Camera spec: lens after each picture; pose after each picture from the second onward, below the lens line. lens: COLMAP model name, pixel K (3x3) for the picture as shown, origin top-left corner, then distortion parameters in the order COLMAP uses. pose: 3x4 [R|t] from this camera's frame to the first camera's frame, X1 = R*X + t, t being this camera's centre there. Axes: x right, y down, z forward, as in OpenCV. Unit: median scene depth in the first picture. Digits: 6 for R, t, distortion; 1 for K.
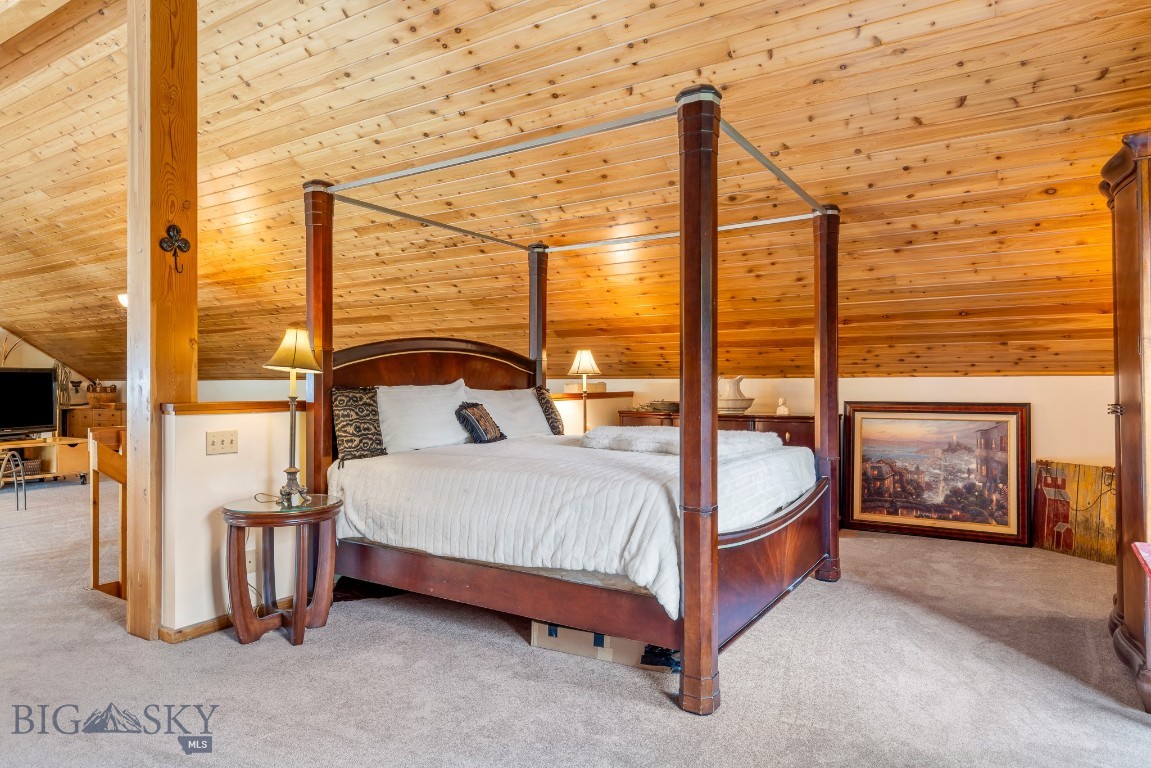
lens RADIAL K [[730.8, 0, 570.8], [0, 730.8, 380.7], [0, 0, 1]] dist [-0.001640, 0.000486]
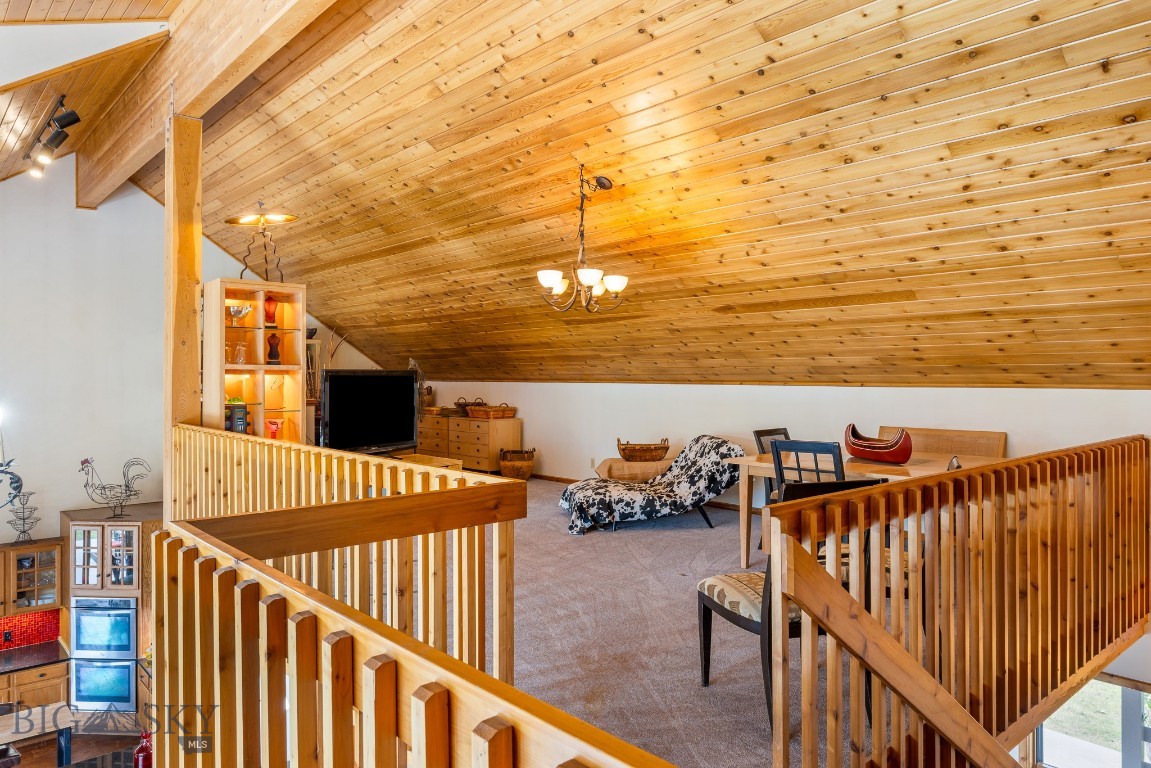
lens RADIAL K [[775.1, 0, 575.5], [0, 775.1, 378.6], [0, 0, 1]] dist [-0.006974, -0.001471]
pose [[0.964628, 0.008632, -0.263473, -0.323443], [-0.009045, 0.999959, -0.000353, -0.006667], [0.263459, 0.002723, 0.964667, 0.223278]]
